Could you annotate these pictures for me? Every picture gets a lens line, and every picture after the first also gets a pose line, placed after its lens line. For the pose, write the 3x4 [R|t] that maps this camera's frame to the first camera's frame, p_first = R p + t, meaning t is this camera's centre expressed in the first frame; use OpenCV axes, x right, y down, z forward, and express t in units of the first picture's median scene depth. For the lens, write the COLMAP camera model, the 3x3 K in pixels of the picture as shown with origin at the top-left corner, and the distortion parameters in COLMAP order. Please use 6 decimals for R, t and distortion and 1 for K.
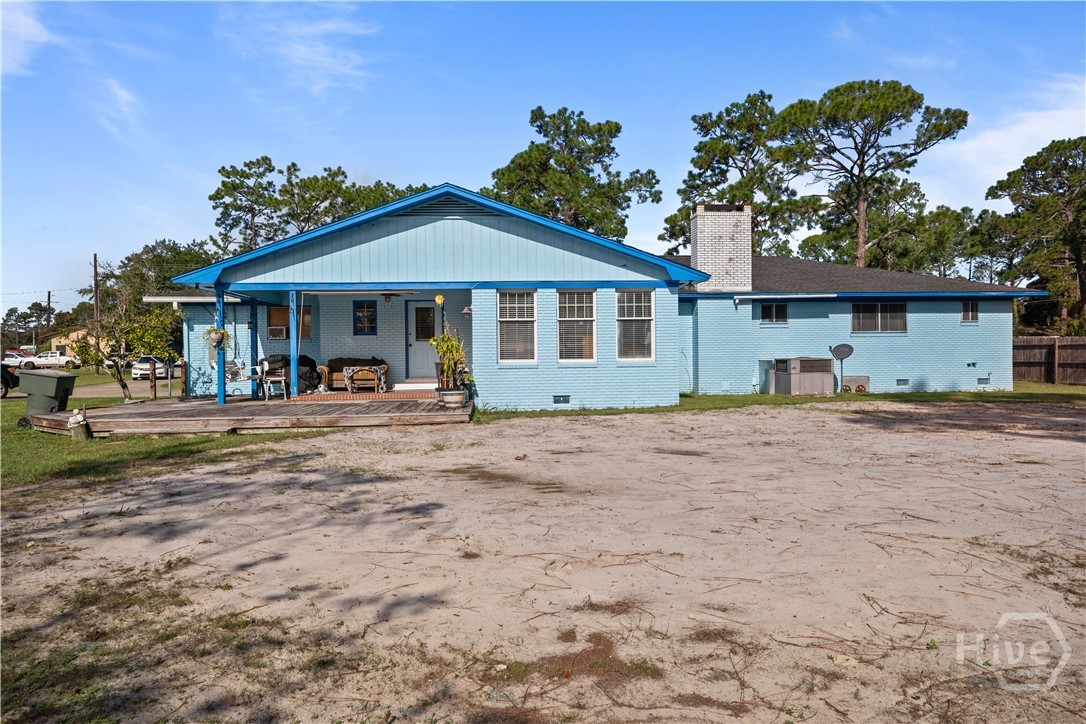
lens RADIAL K [[750.8, 0, 522.8], [0, 750.8, 334.9], [0, 0, 1]] dist [-0.000689, 0.002251]
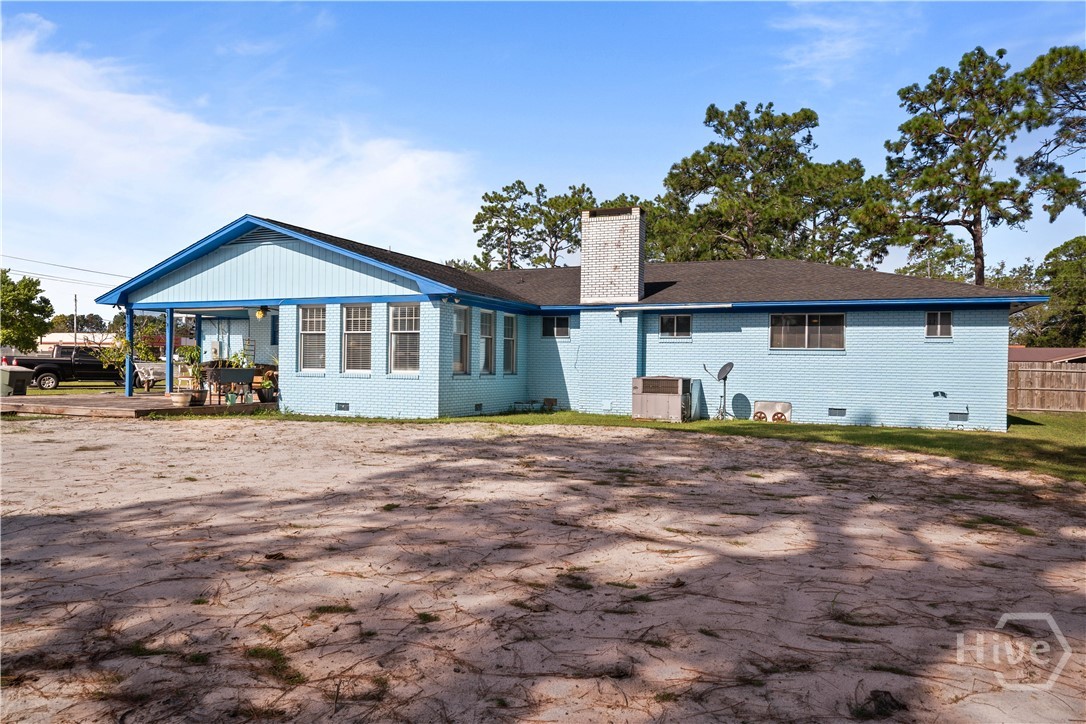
lens RADIAL K [[750.8, 0, 541.2], [0, 750.8, 361.1], [0, 0, 1]] dist [-0.000689, 0.002251]
pose [[0.882239, 0.023393, -0.470220, 0.599320], [-0.013293, 0.999604, 0.024789, -0.007397], [0.470614, -0.015619, 0.882201, 0.136956]]
